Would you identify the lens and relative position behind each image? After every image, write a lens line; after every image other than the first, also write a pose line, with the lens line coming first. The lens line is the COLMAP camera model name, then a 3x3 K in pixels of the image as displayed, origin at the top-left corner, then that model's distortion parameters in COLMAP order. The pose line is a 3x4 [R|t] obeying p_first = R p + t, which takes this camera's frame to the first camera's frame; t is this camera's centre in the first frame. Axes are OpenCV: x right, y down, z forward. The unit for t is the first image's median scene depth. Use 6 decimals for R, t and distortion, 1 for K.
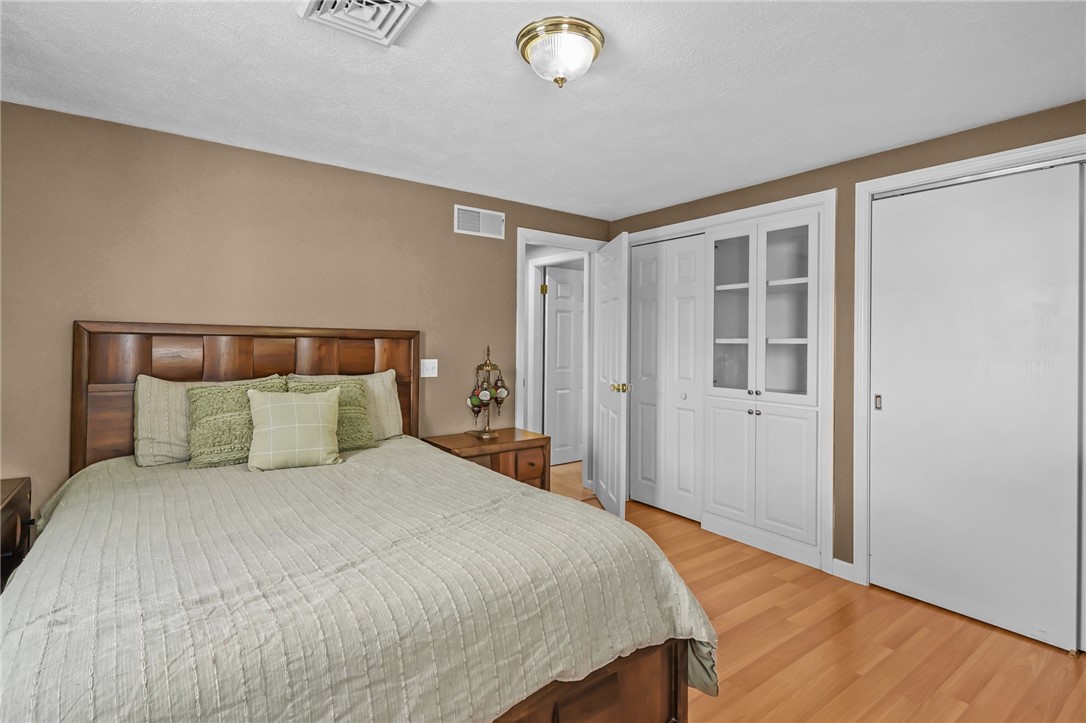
lens RADIAL K [[531.4, 0, 542.6], [0, 531.4, 339.0], [0, 0, 1]] dist [-0.000889, -0.000089]
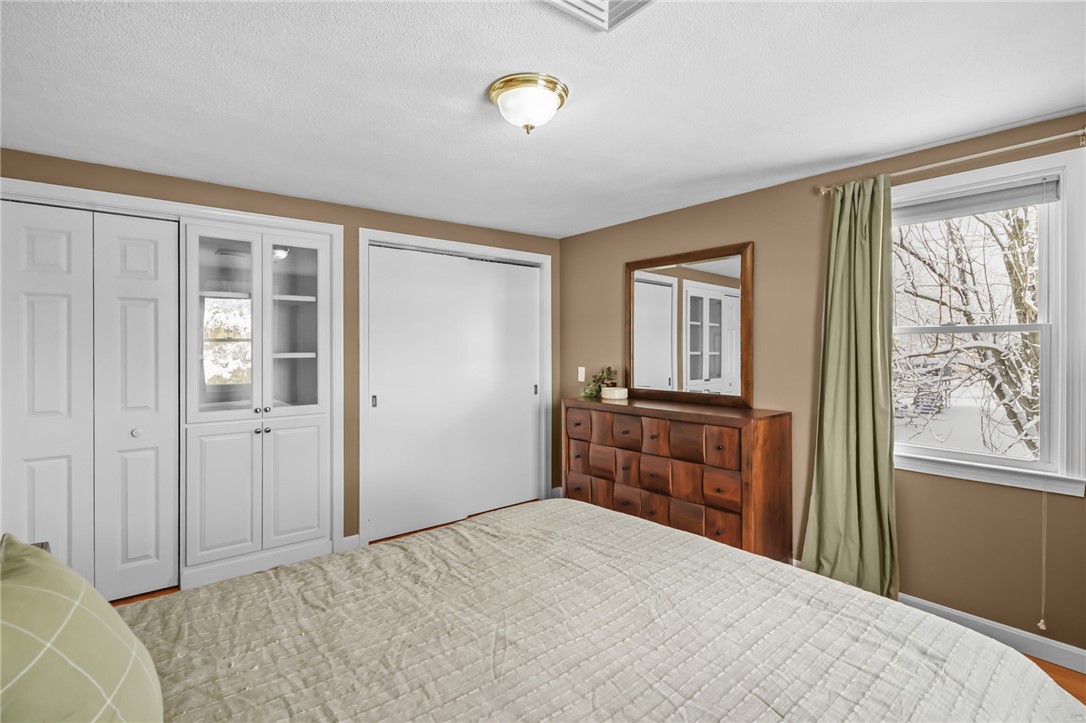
lens RADIAL K [[533.0, 0, 536.6], [0, 533.0, 351.1], [0, 0, 1]] dist [-0.000528, -0.000041]
pose [[-0.062843, -0.013482, 0.997932, -0.651493], [-0.004616, 0.999902, 0.013218, -0.022090], [-0.998013, -0.003776, -0.062899, 0.635650]]
